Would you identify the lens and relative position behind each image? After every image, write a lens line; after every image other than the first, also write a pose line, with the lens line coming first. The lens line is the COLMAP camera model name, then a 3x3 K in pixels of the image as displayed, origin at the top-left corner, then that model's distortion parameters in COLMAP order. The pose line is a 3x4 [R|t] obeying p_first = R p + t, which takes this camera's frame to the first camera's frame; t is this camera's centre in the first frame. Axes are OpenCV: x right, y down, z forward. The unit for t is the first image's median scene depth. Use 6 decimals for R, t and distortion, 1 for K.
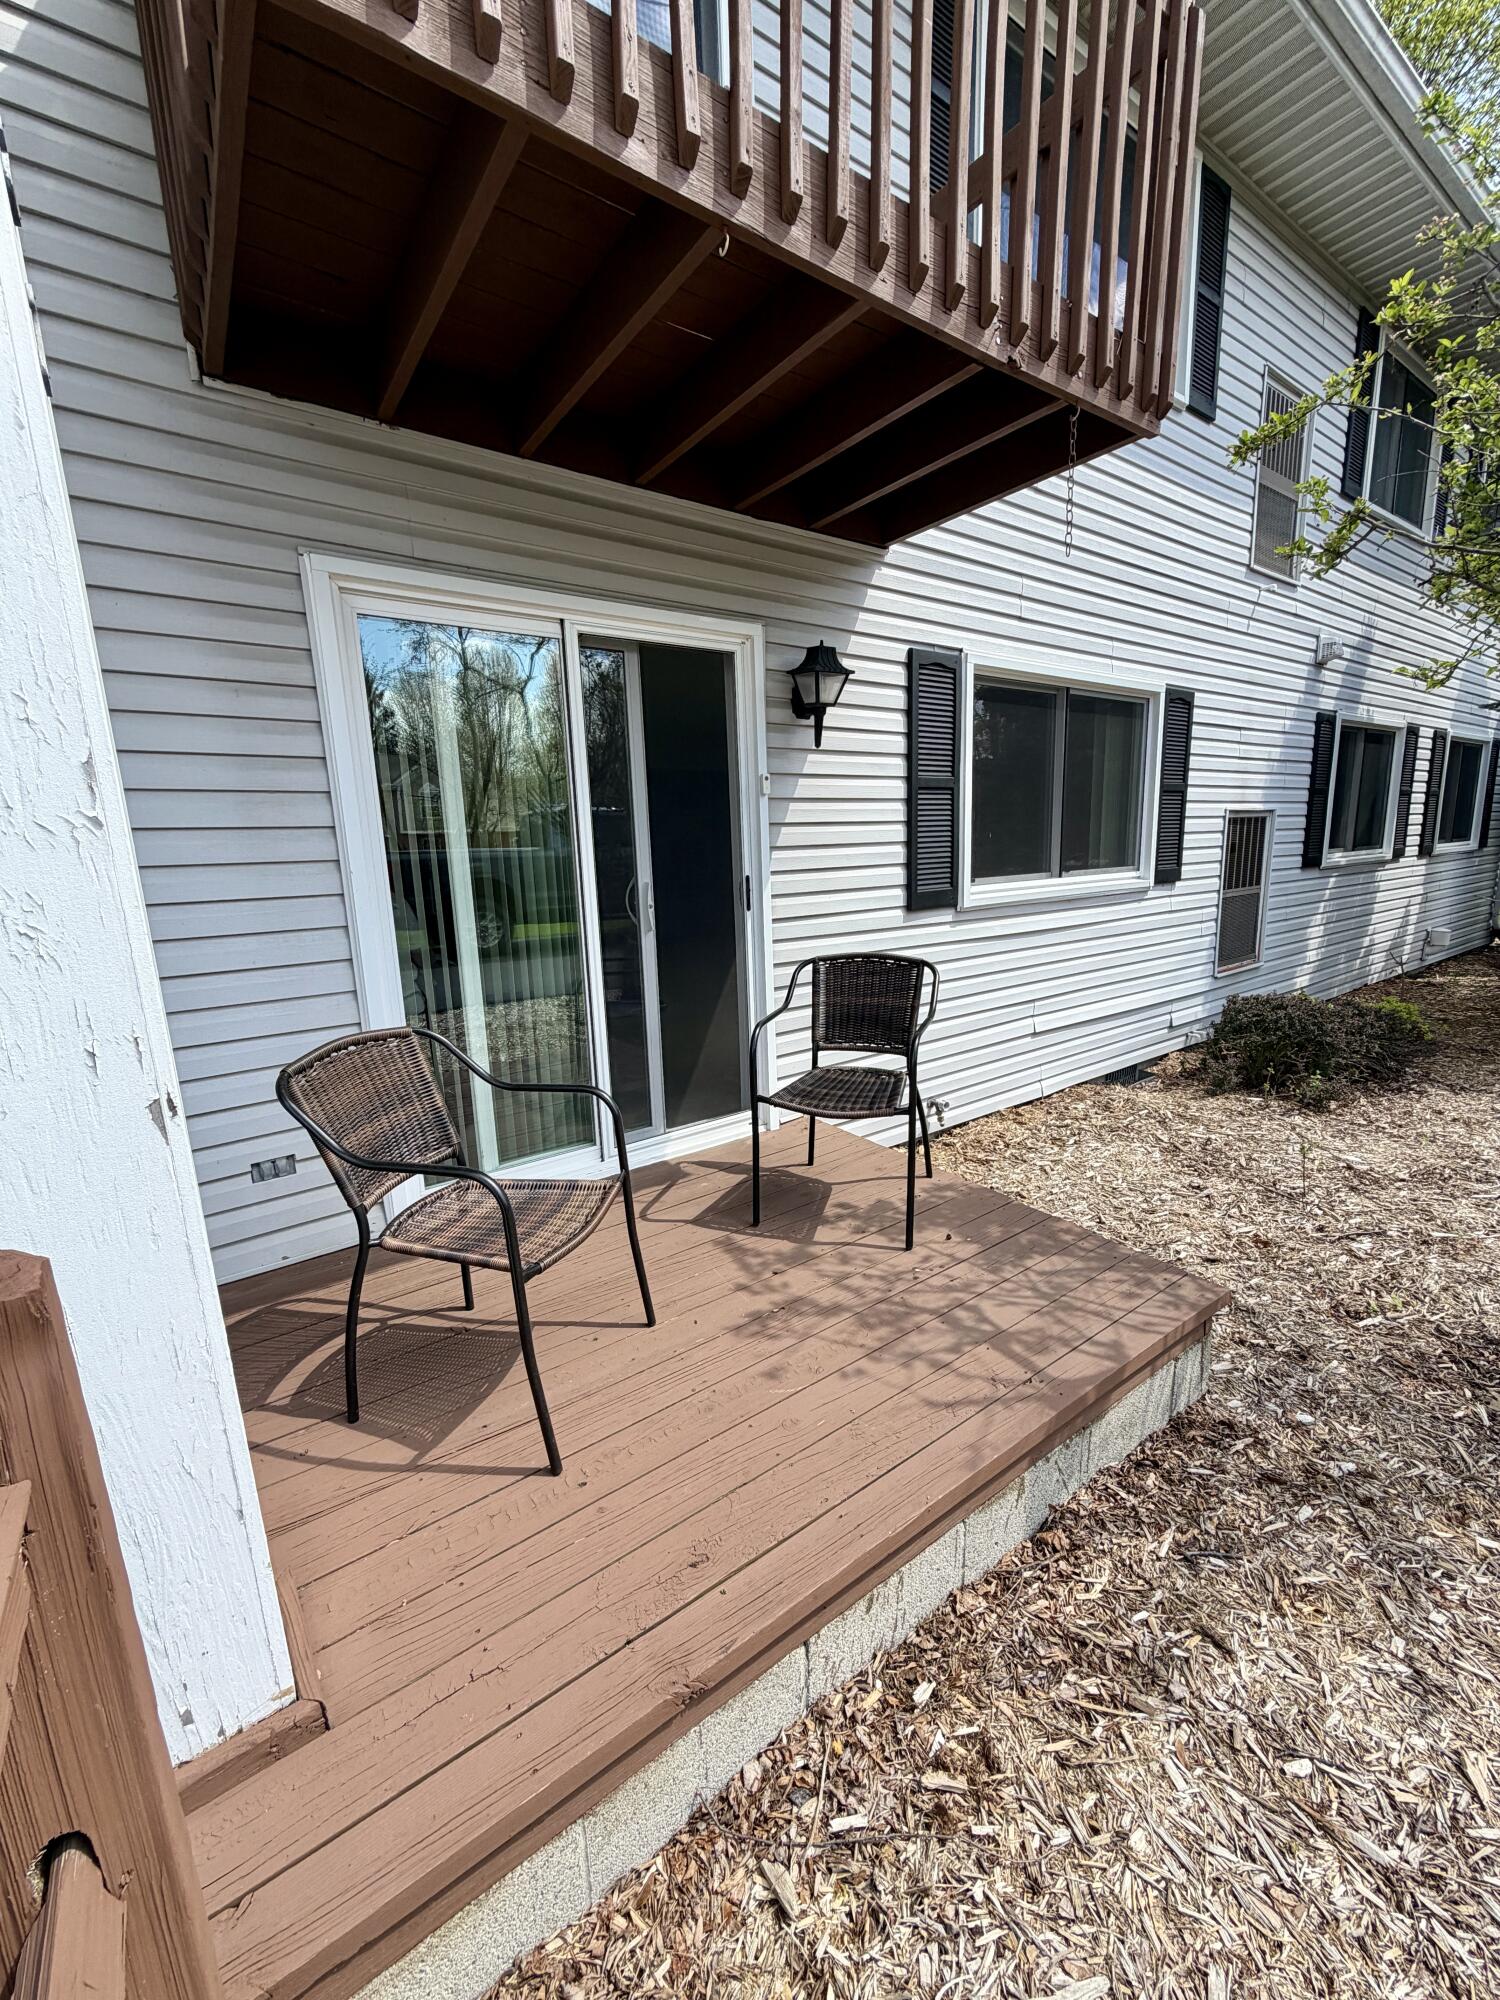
lens RADIAL K [[792.3, 0, 750.7], [0, 792.3, 993.9], [0, 0, 1]] dist [0.000576, -0.000465]
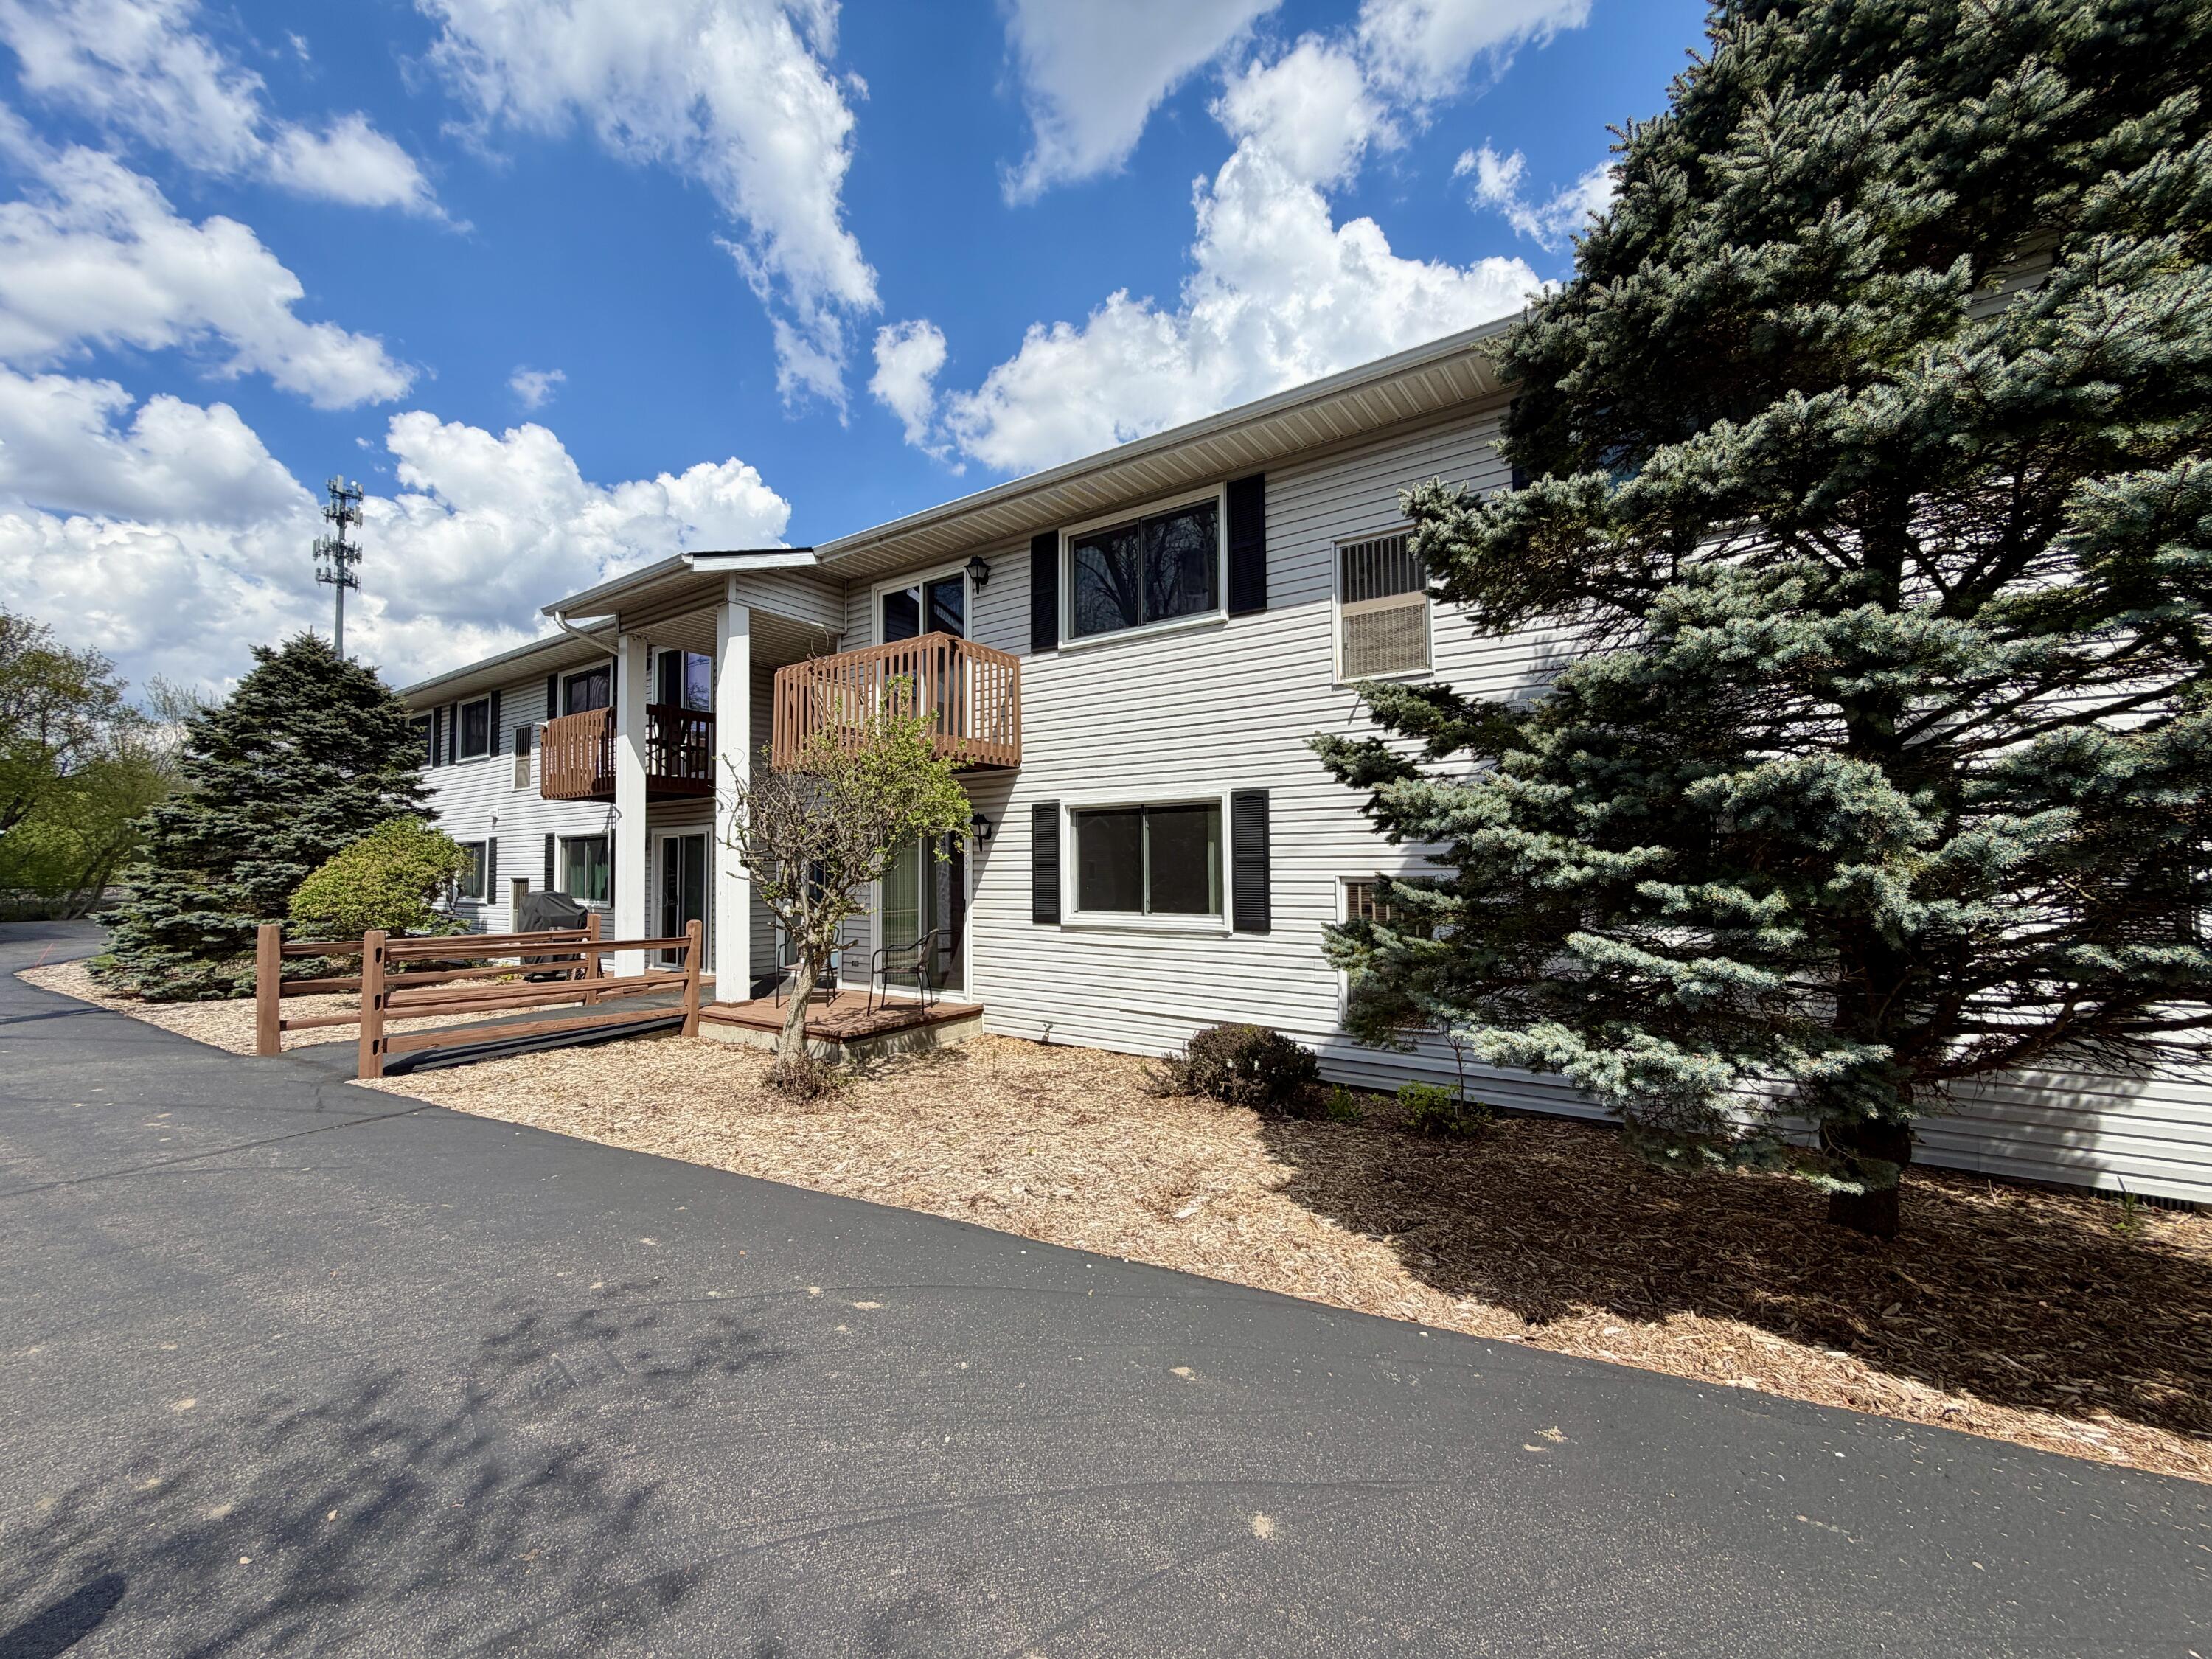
lens RADIAL K [[886.0, 0, 1106.0], [0, 886.0, 829.5], [0, 0, 1]] dist [0.005819, 0.000062]
pose [[0.331265, -0.005474, -0.943522, 2.994843], [-0.177942, 0.981677, -0.068170, -0.264334], [0.926607, 0.190475, 0.324221, 0.450238]]
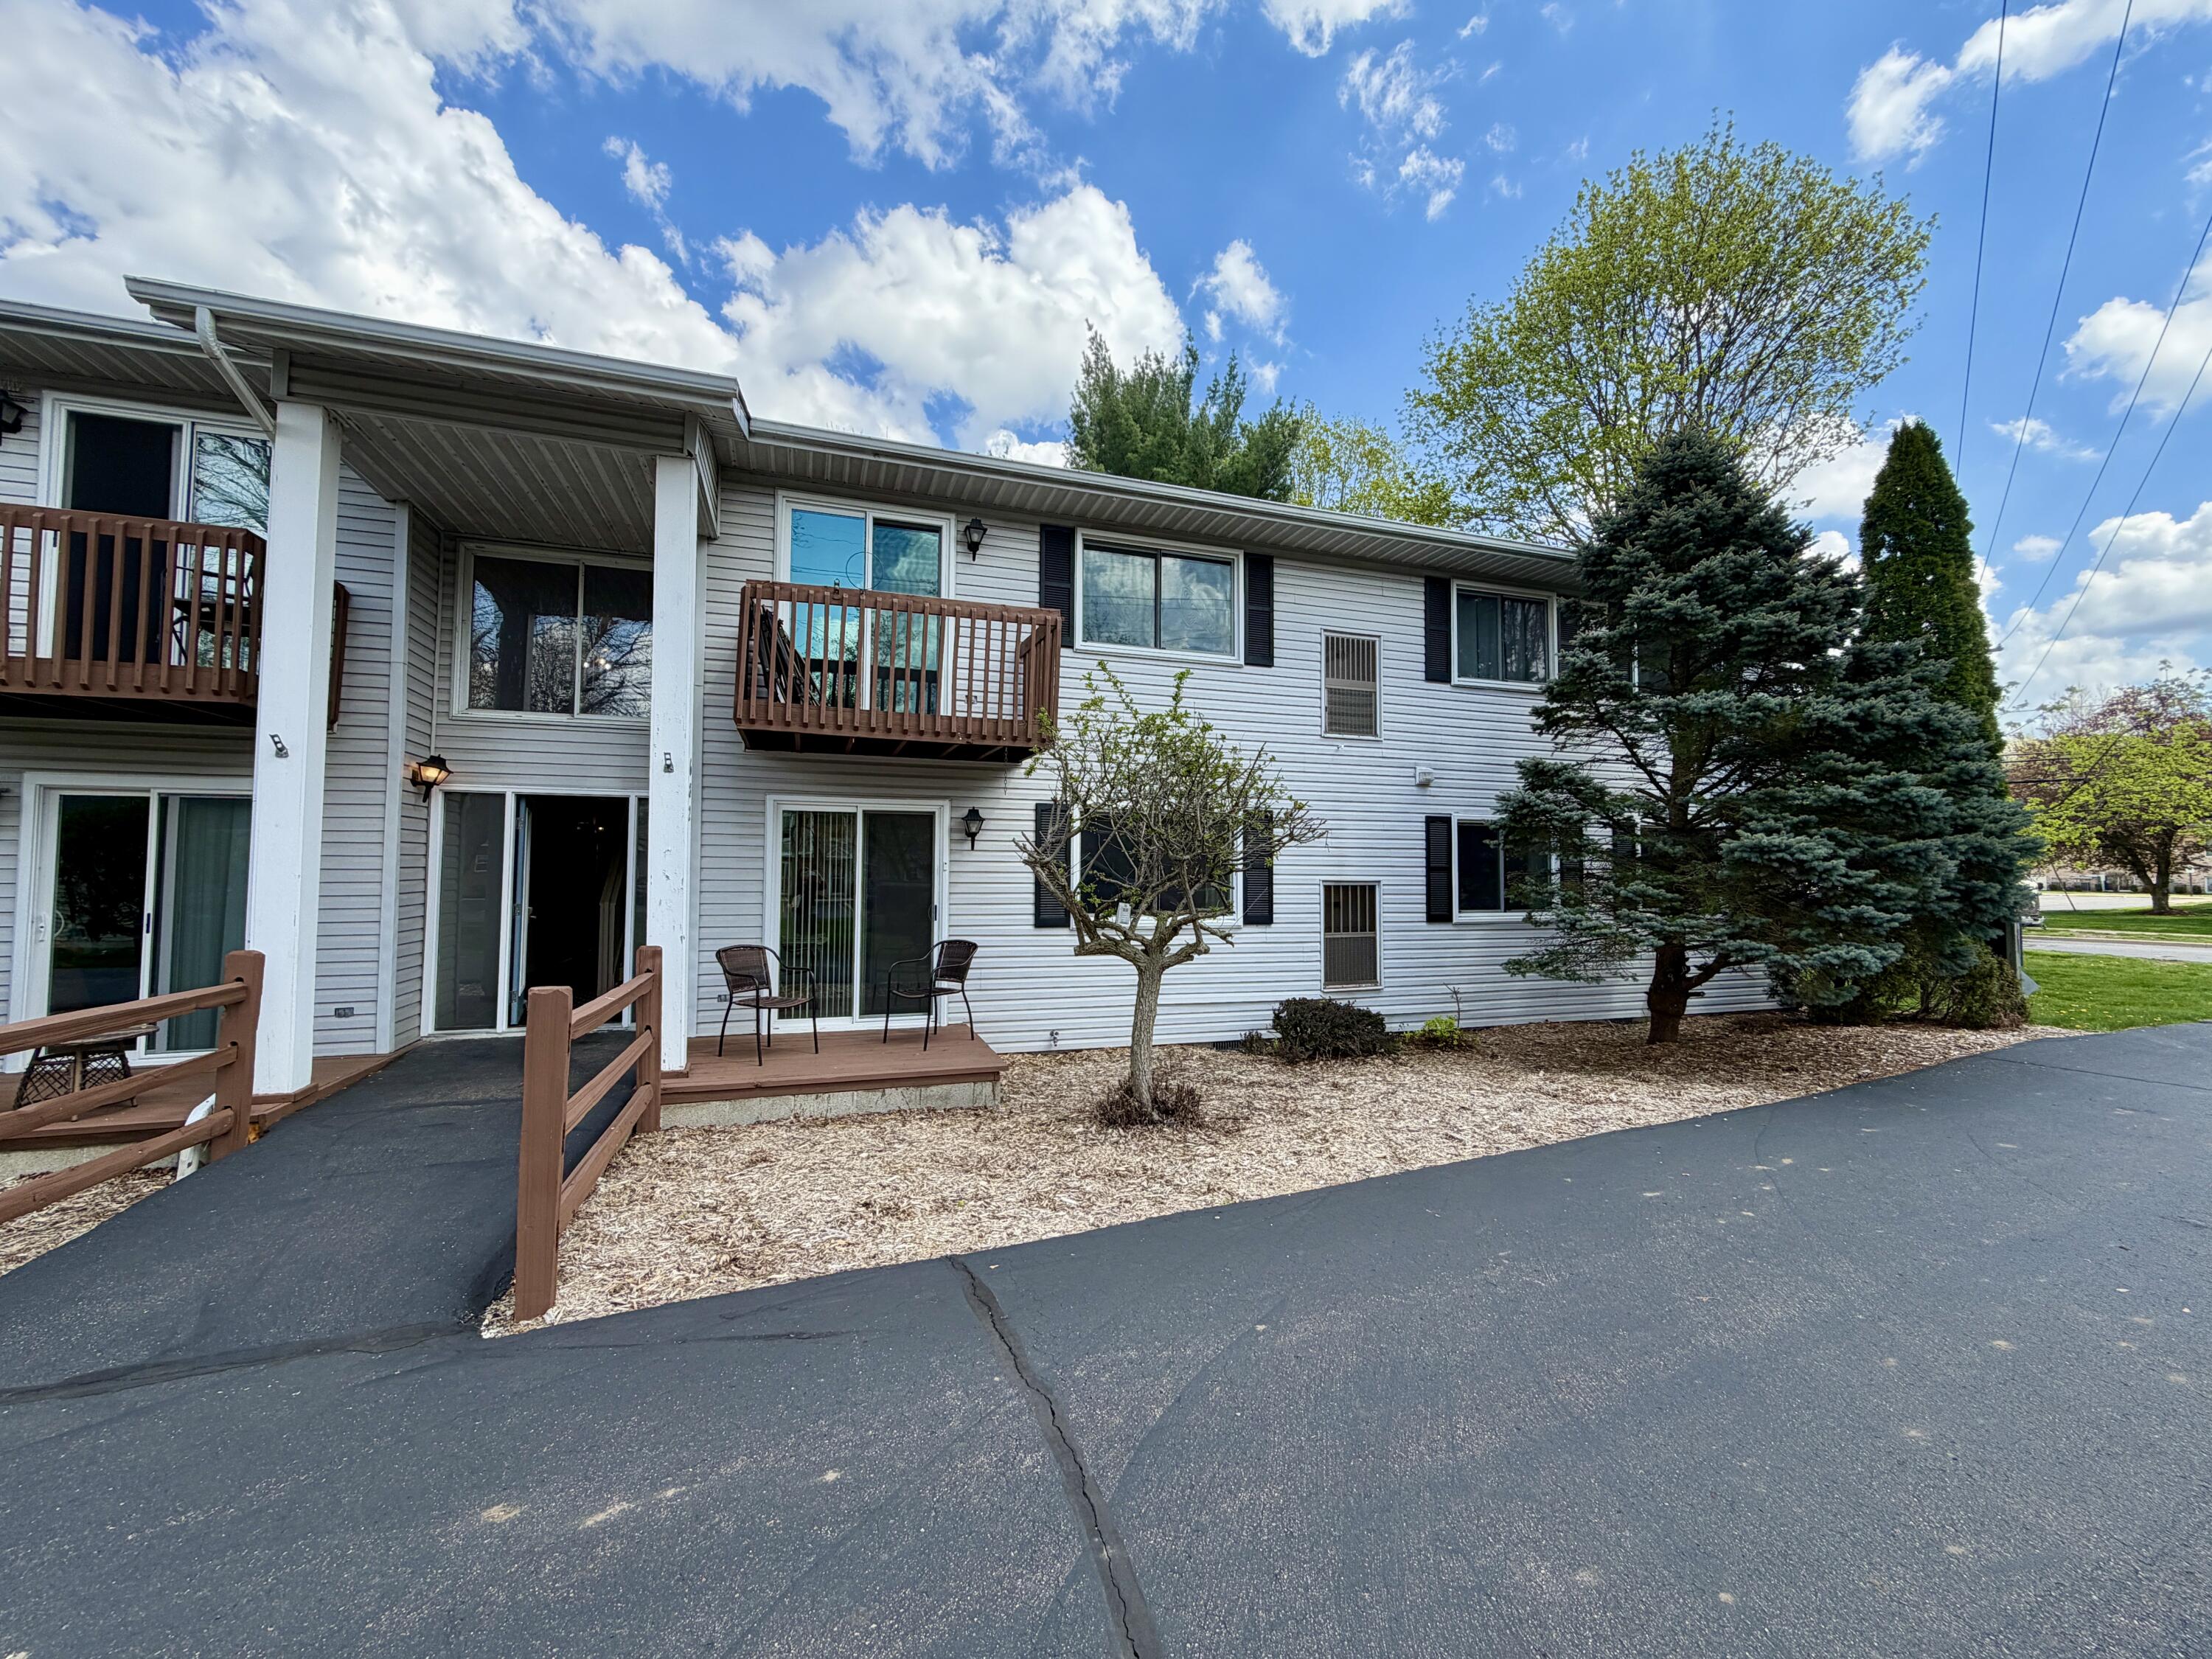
lens RADIAL K [[876.3, 0, 1106.0], [0, 876.3, 829.5], [0, 0, 1]] dist [0.000576, -0.000465]
pose [[0.957229, 0.026721, -0.288095, 1.197784], [-0.092617, 0.971631, -0.217611, 0.144180], [0.274107, 0.234986, 0.932549, -1.271381]]
